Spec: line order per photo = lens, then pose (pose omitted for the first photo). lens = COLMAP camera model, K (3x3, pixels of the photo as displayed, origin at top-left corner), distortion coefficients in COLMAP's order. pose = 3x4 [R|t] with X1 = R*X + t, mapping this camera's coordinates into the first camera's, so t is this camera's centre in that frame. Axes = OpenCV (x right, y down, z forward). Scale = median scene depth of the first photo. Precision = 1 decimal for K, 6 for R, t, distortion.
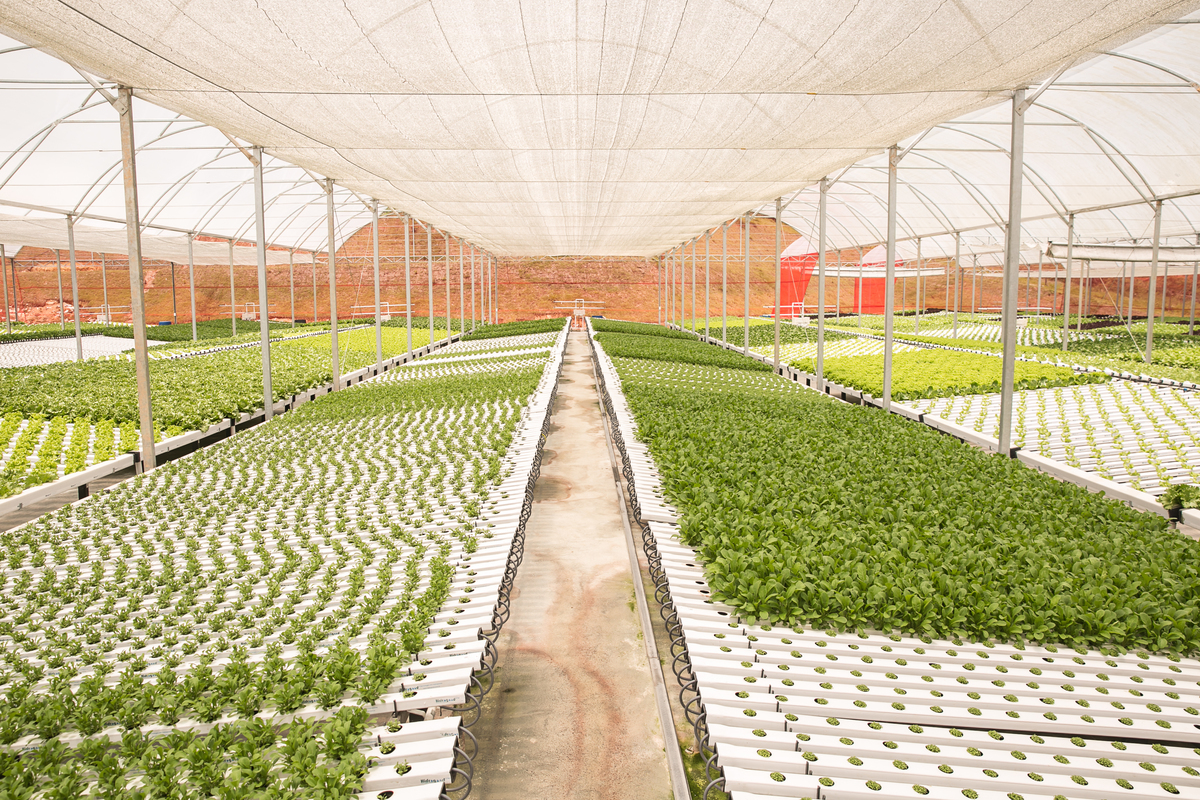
lens RADIAL K [[914.7, 0, 599.9], [0, 914.7, 399.8], [0, 0, 1]] dist [0.007862, 0.002948]
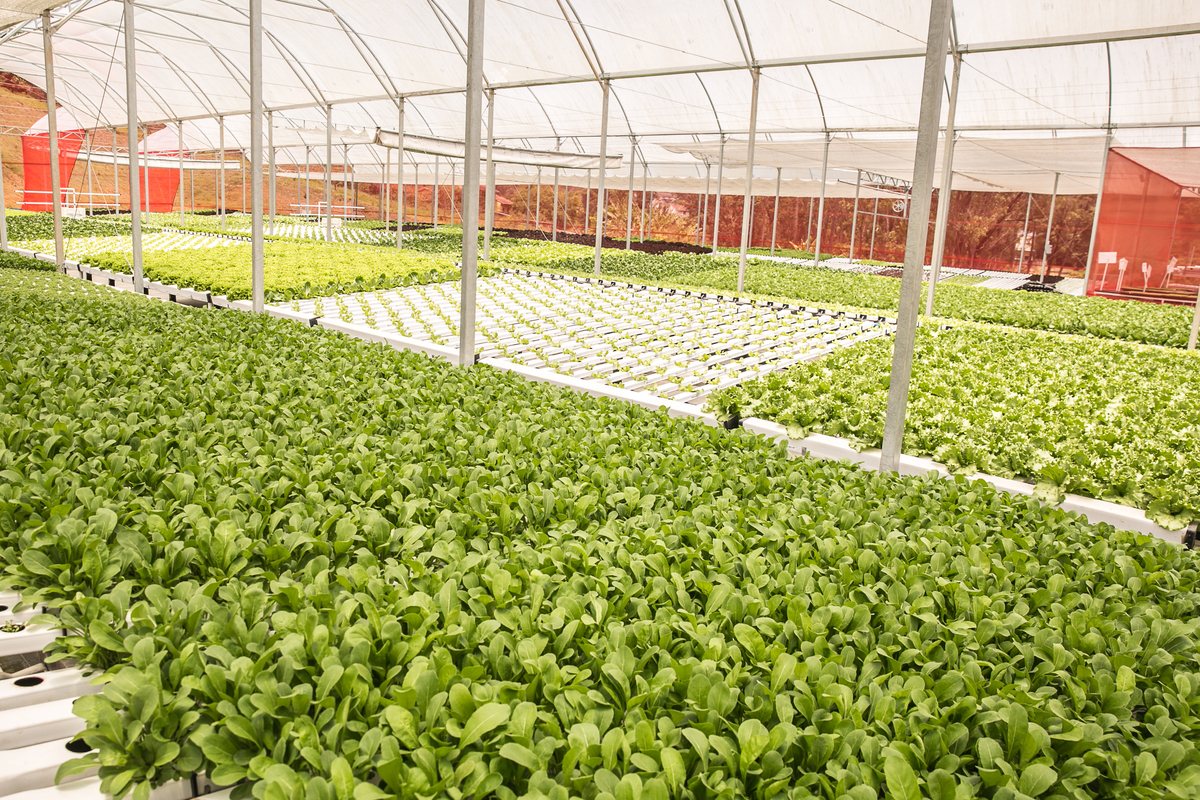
lens RADIAL K [[914.7, 0, 597.3], [0, 914.7, 403.8], [0, 0, 1]] dist [0.007862, 0.002948]
pose [[0.737142, -0.106012, 0.667370, 0.010254], [0.035700, 0.992348, 0.118203, 0.004085], [-0.674794, -0.063307, 0.735286, 0.232430]]
